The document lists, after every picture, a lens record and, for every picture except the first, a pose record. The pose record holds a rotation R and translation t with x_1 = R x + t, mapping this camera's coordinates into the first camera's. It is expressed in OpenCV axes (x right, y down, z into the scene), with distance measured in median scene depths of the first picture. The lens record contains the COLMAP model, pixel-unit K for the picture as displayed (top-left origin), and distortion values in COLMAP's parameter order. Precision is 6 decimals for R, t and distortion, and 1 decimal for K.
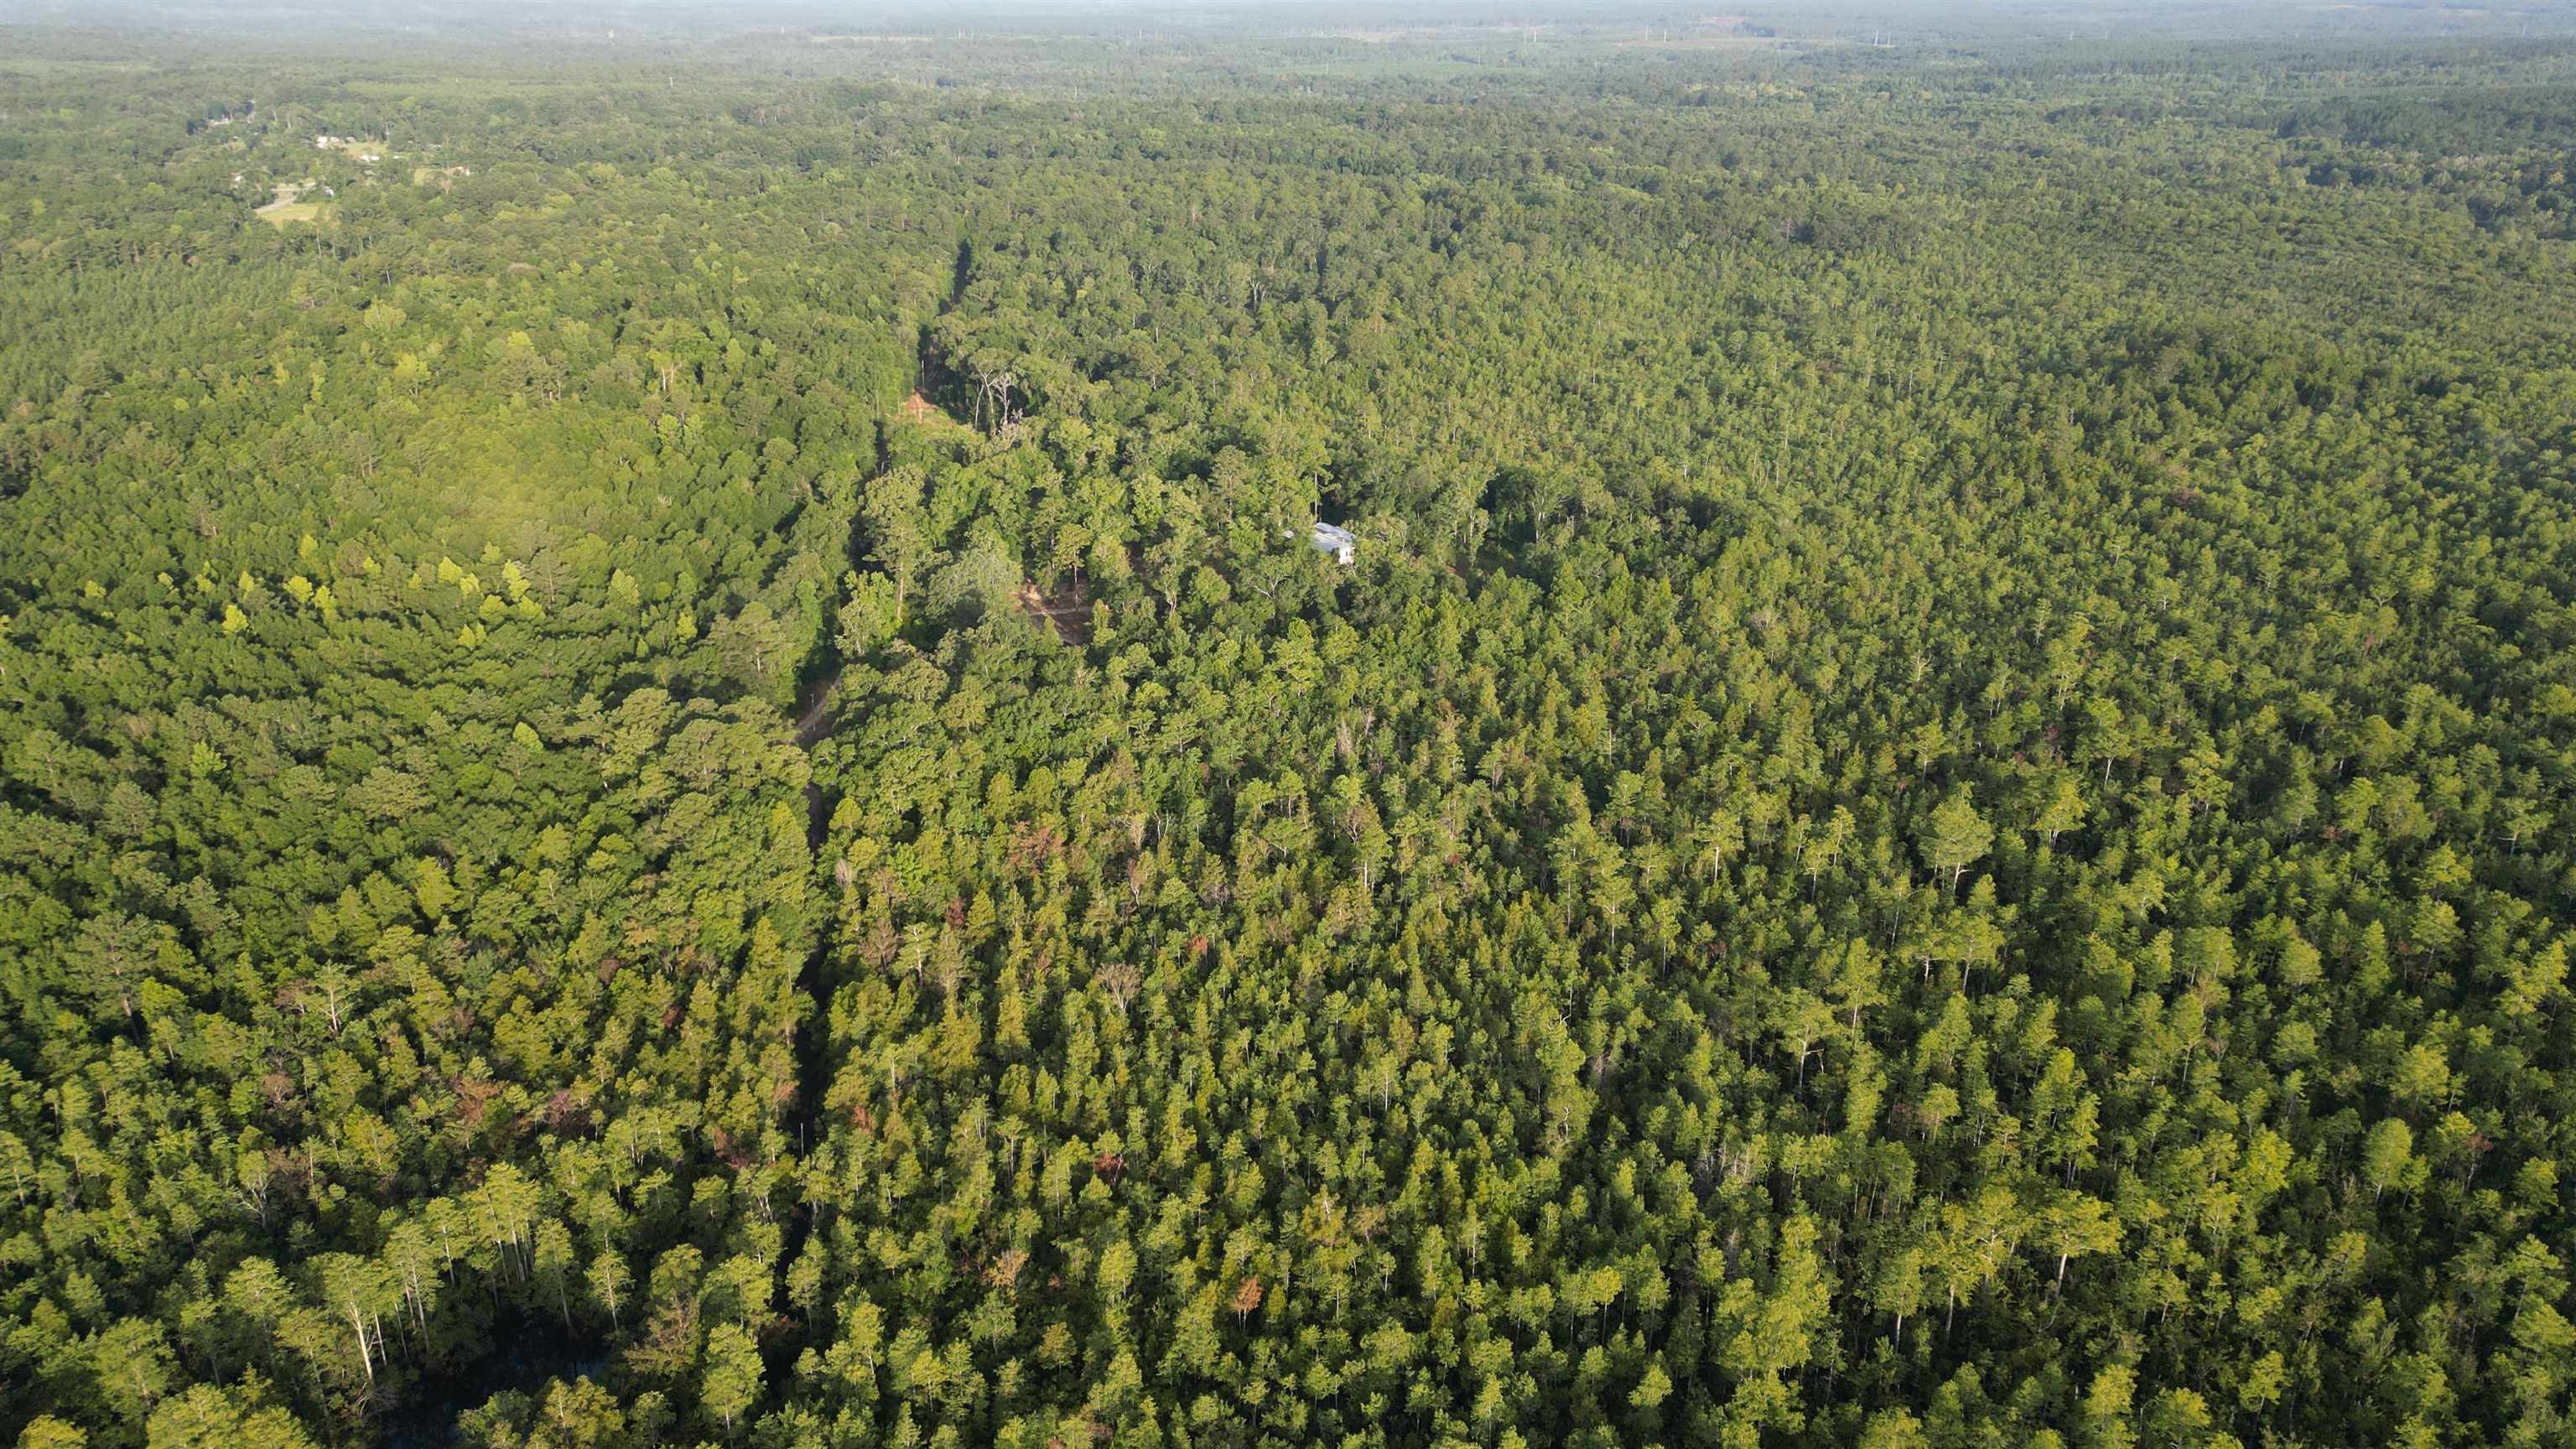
lens RADIAL K [[1815.7, 0, 1279.9], [0, 1815.7, 730.9], [0, 0, 1]] dist [0.089745, -0.086271]
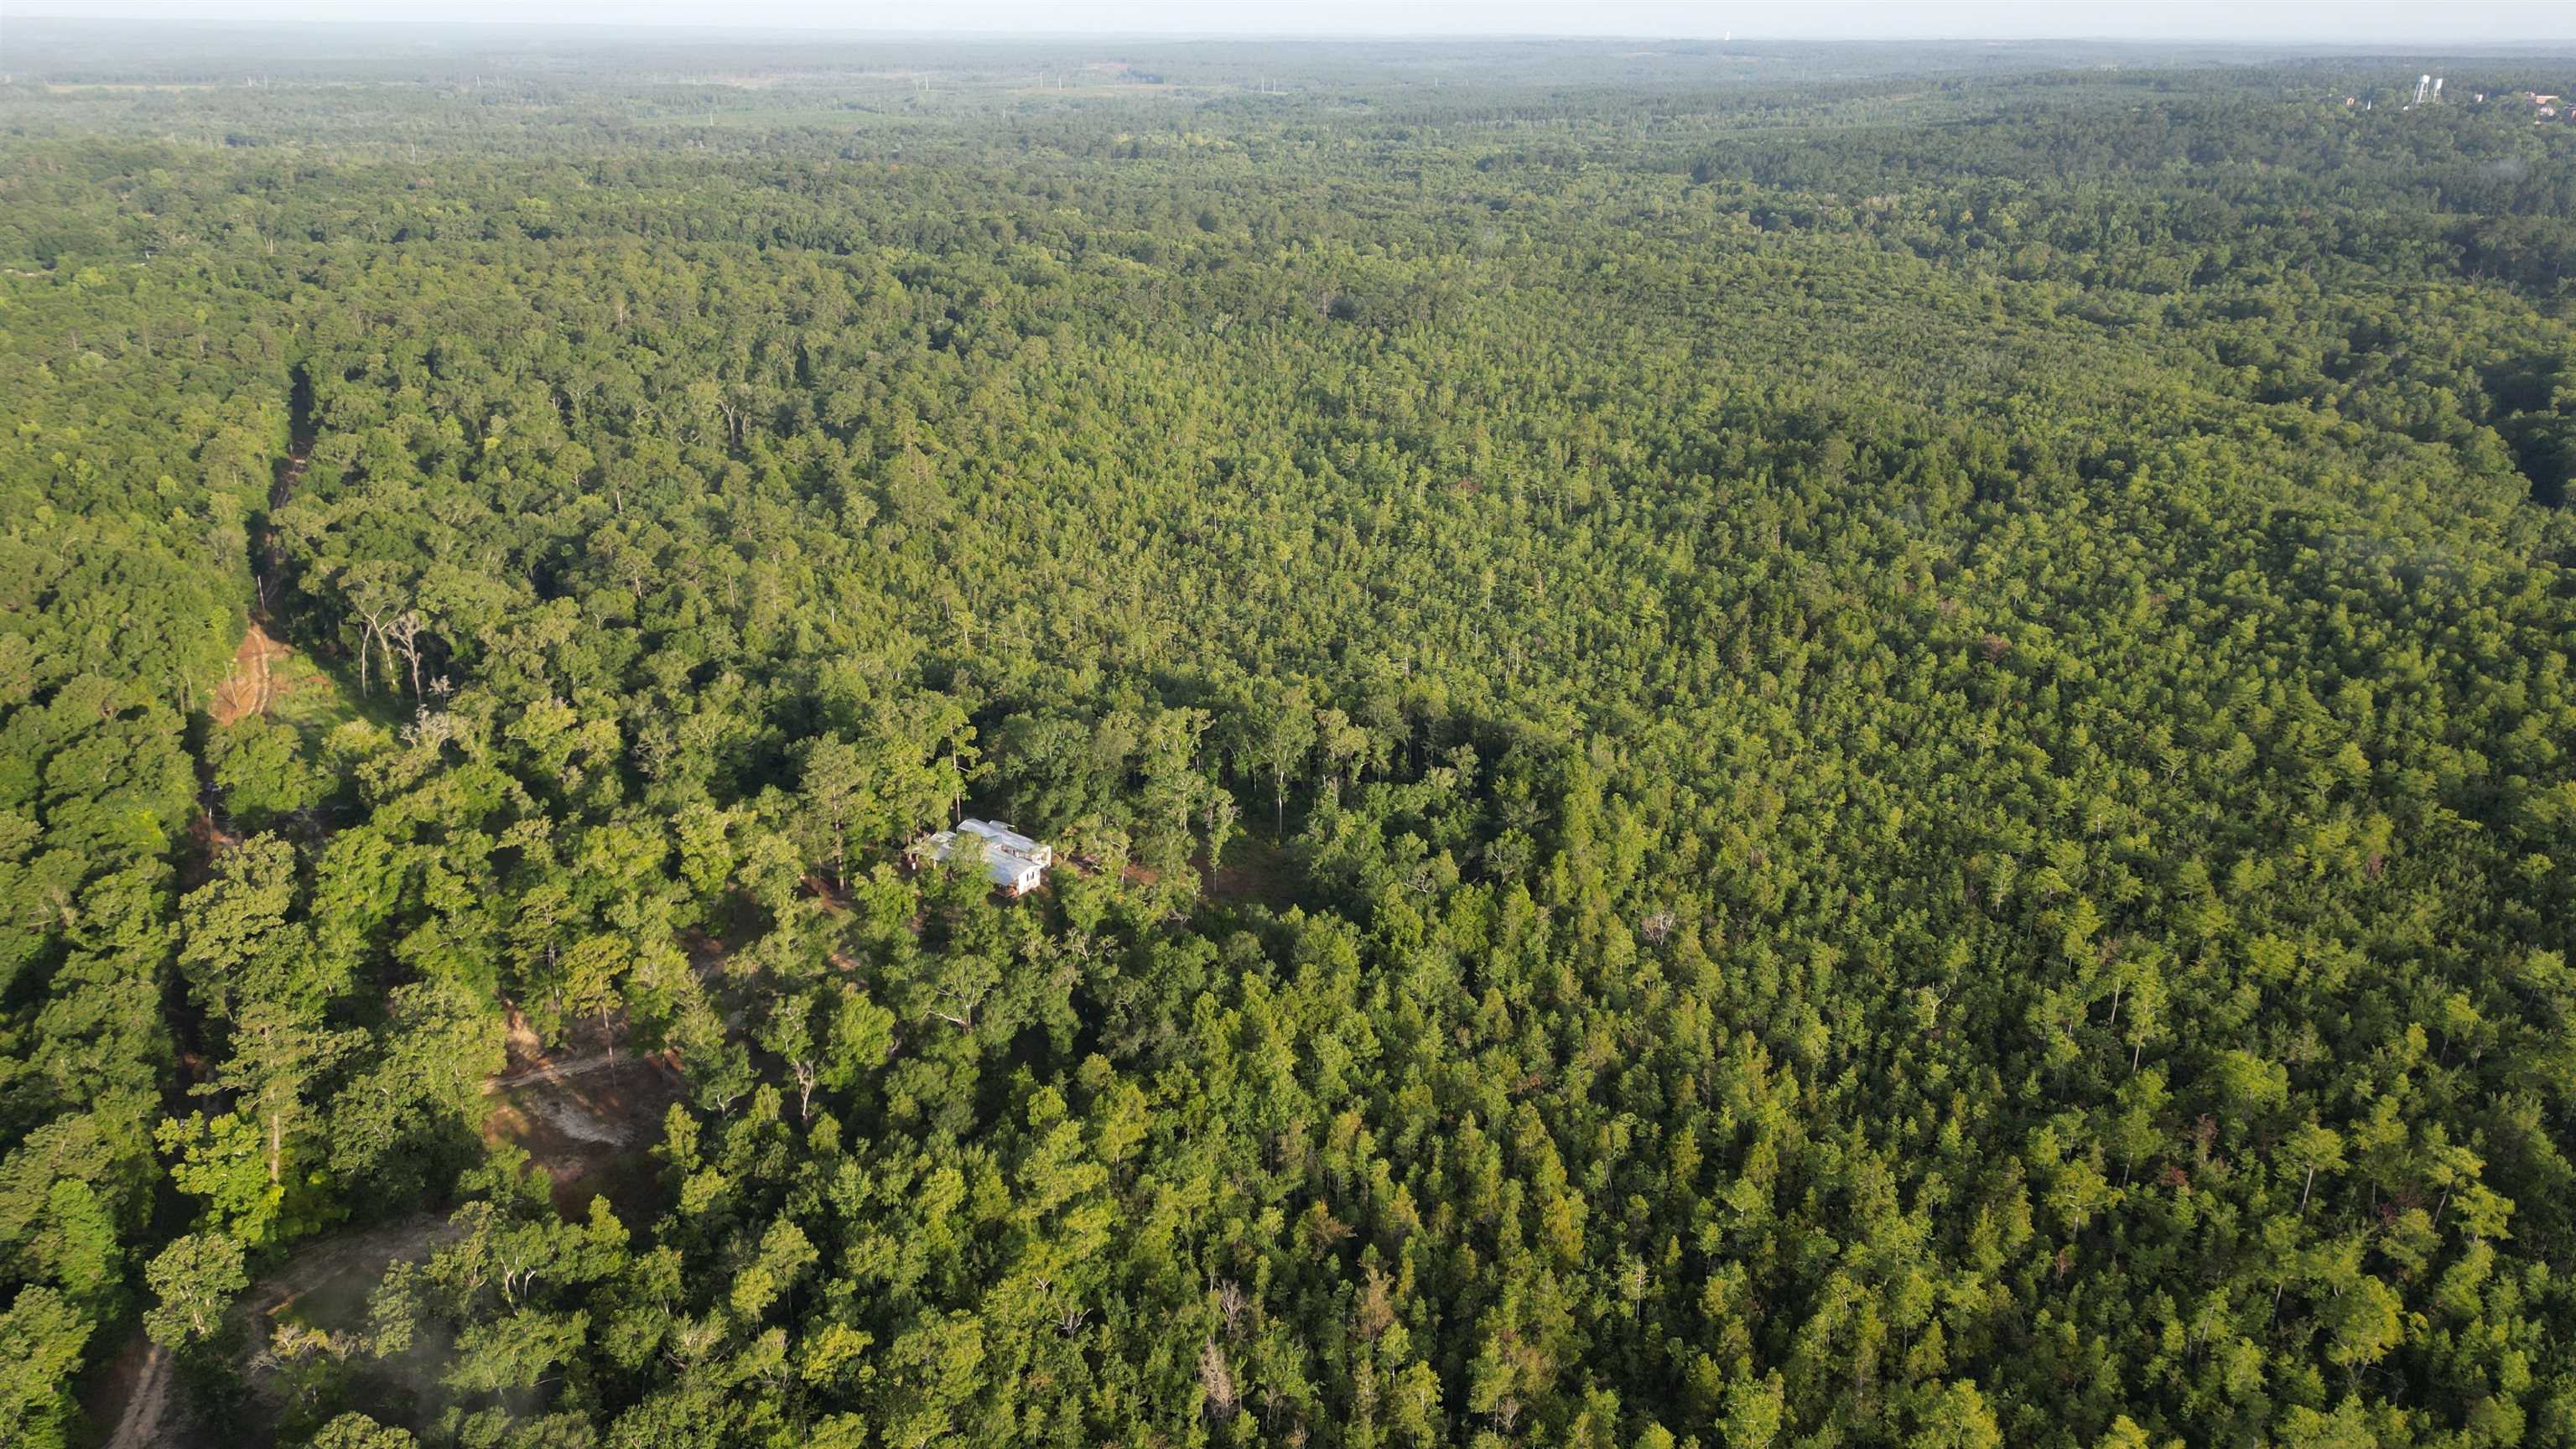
lens RADIAL K [[1815.7, 0, 1279.9], [0, 1815.7, 730.9], [0, 0, 1]] dist [0.089745, -0.086271]
pose [[0.948617, -0.115446, 0.294616, -0.039176], [0.121640, 0.992571, -0.002719, -0.083371], [-0.292114, 0.038416, 0.955612, 0.204115]]
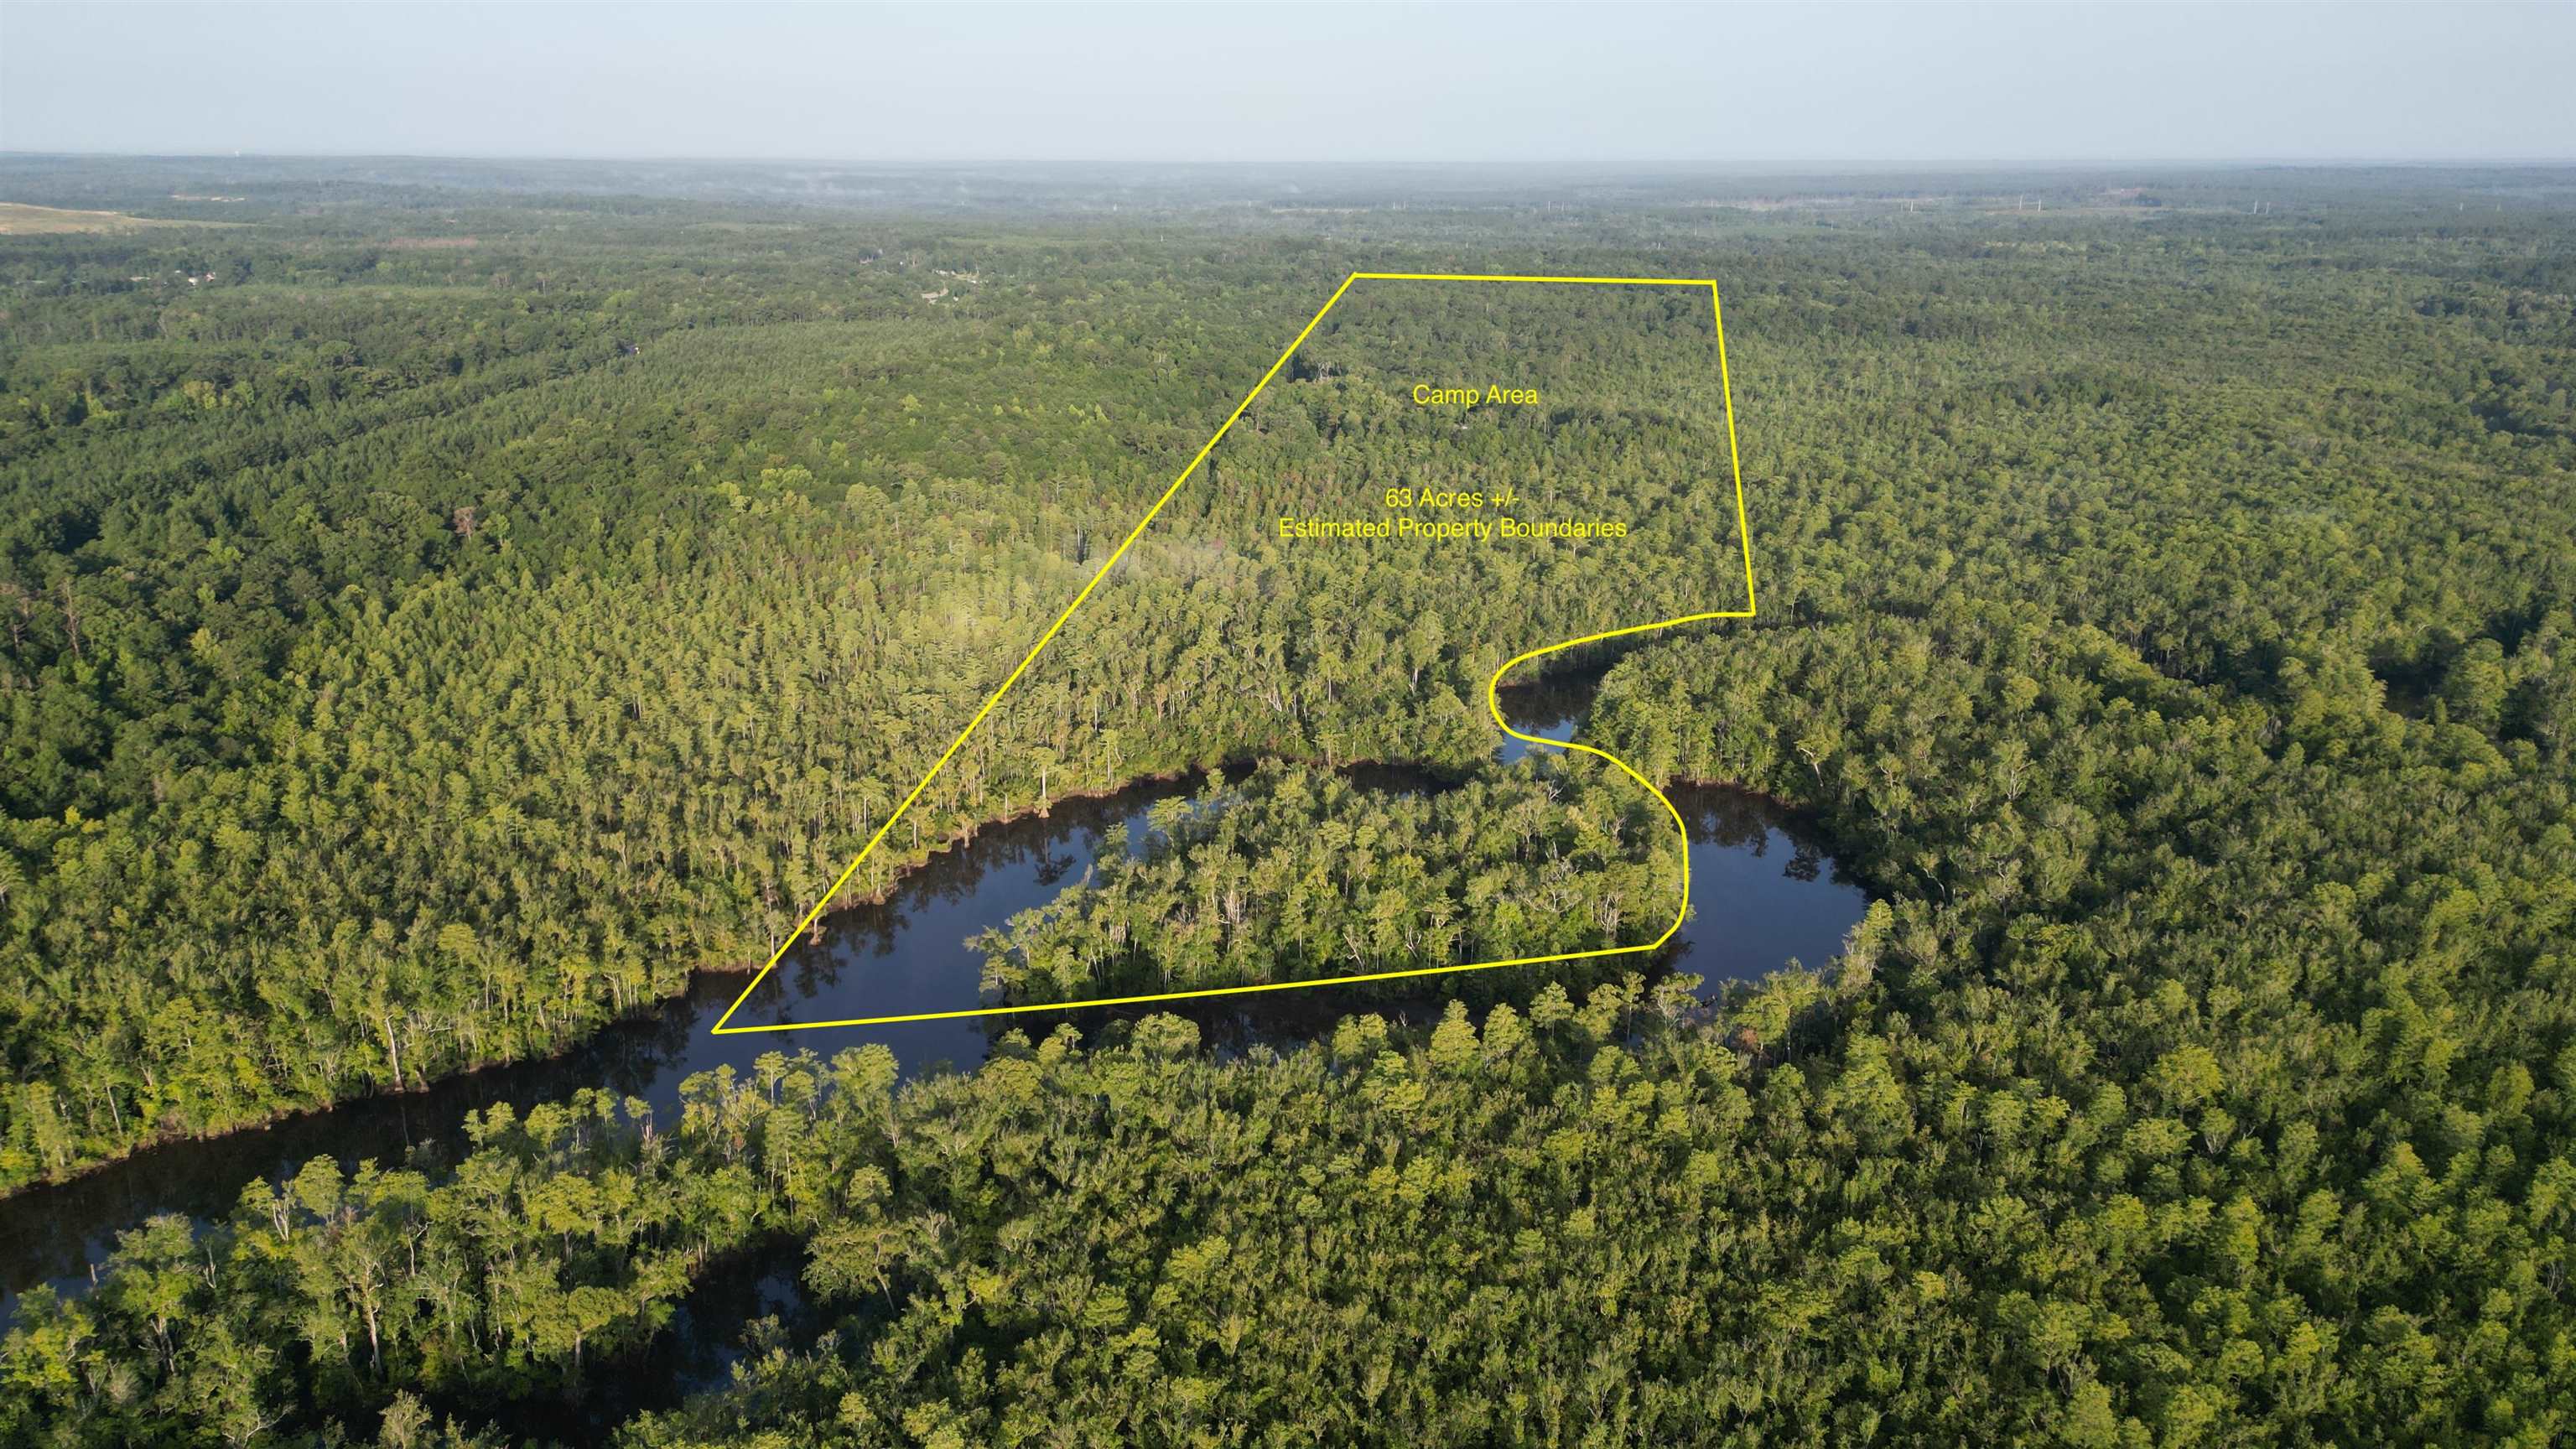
lens RADIAL K [[1815.7, 0, 1279.9], [0, 1815.7, 730.9], [0, 0, 1]] dist [0.089745, -0.086271]
pose [[0.972796, 0.067075, -0.221739, 0.181053], [-0.085913, 0.993368, -0.076419, 0.246730], [0.215142, 0.093391, 0.972107, -0.603334]]
